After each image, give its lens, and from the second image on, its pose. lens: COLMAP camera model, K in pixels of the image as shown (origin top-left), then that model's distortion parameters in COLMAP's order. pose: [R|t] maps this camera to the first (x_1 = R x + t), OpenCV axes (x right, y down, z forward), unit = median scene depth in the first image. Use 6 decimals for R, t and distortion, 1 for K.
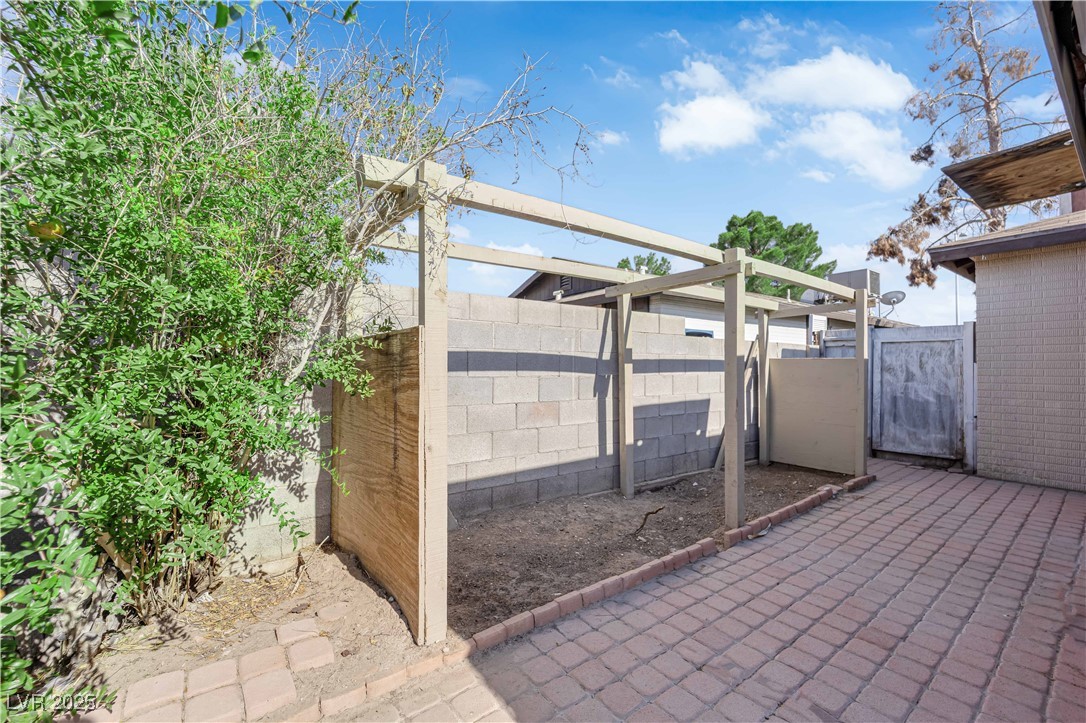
lens RADIAL K [[441.1, 0, 552.0], [0, 441.1, 362.1], [0, 0, 1]] dist [-0.011269, -0.001452]
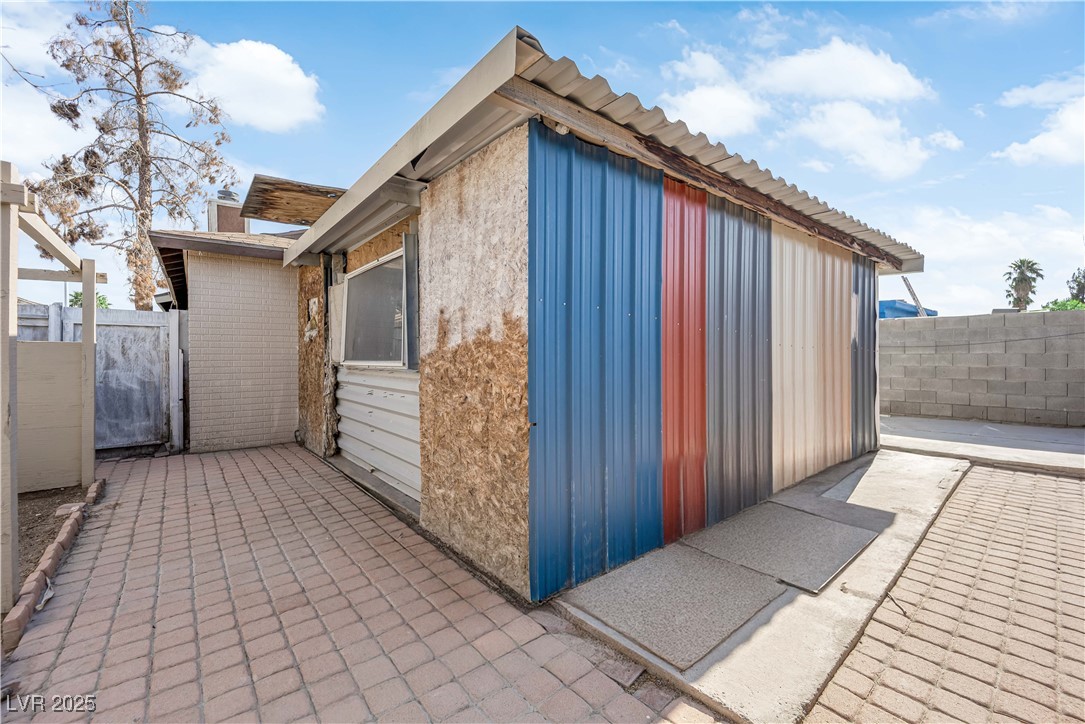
lens RADIAL K [[440.6, 0, 542.0], [0, 440.6, 361.2], [0, 0, 1]] dist [-0.011269, -0.001452]
pose [[-0.020059, -0.018825, 0.999622, -0.109583], [-0.010710, 0.999769, 0.018613, 0.001573], [-0.999741, -0.010332, -0.020256, 0.129246]]
